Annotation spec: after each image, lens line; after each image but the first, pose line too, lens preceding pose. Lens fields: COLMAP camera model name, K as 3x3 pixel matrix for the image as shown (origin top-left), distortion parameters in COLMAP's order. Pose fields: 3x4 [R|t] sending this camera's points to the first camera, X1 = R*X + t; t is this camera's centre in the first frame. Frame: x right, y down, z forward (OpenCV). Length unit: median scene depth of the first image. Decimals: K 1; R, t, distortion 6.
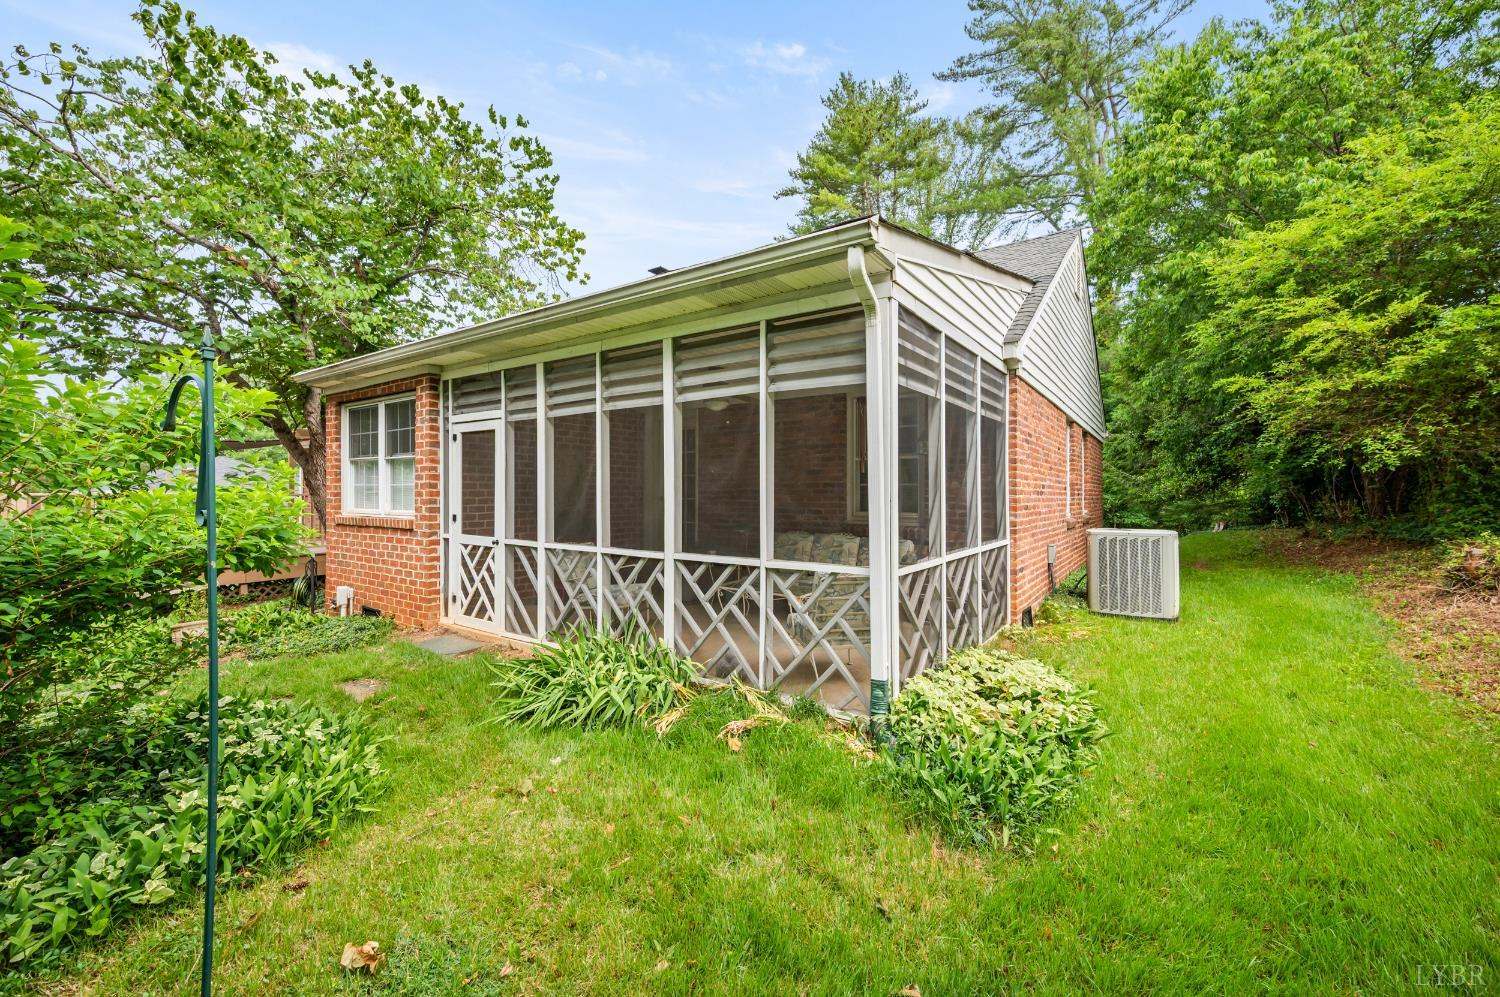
lens RADIAL K [[606.5, 0, 752.2], [0, 606.5, 493.3], [0, 0, 1]] dist [0.001830, 0.000040]
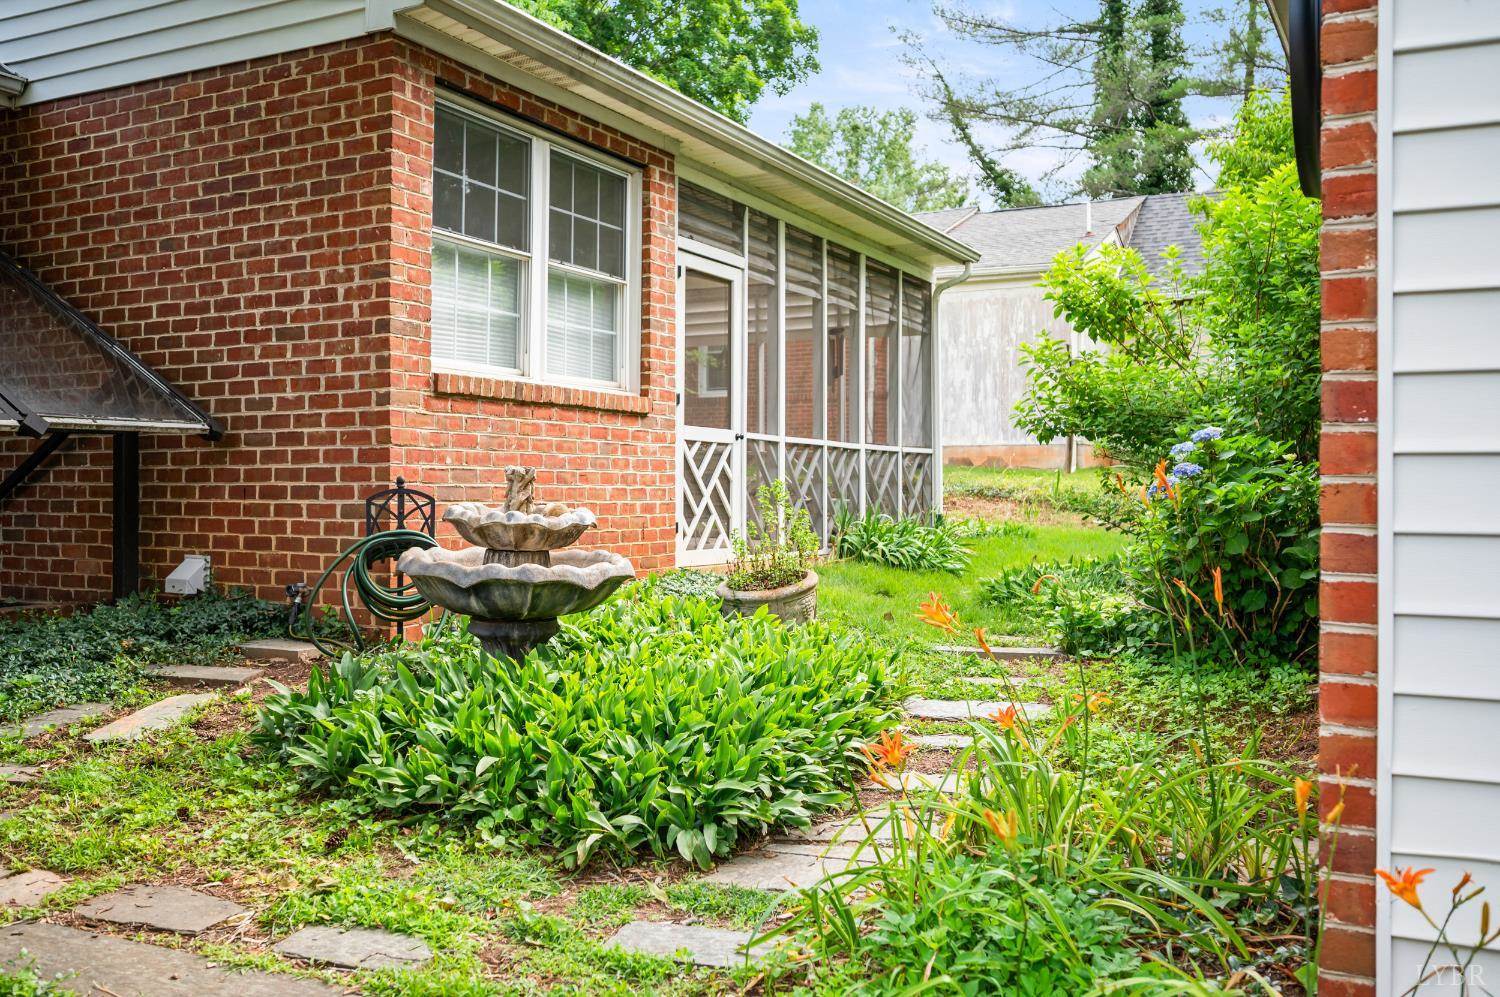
lens RADIAL K [[1311.3, 0, 750.8], [0, 1311.3, 496.0], [0, 0, 1]] dist [-0.004486, -0.000182]
pose [[-0.114581, -0.004269, 0.993405, -1.883544], [0.000554, 0.999990, 0.004361, 0.137515], [-0.993414, 0.001050, -0.114577, 1.099477]]
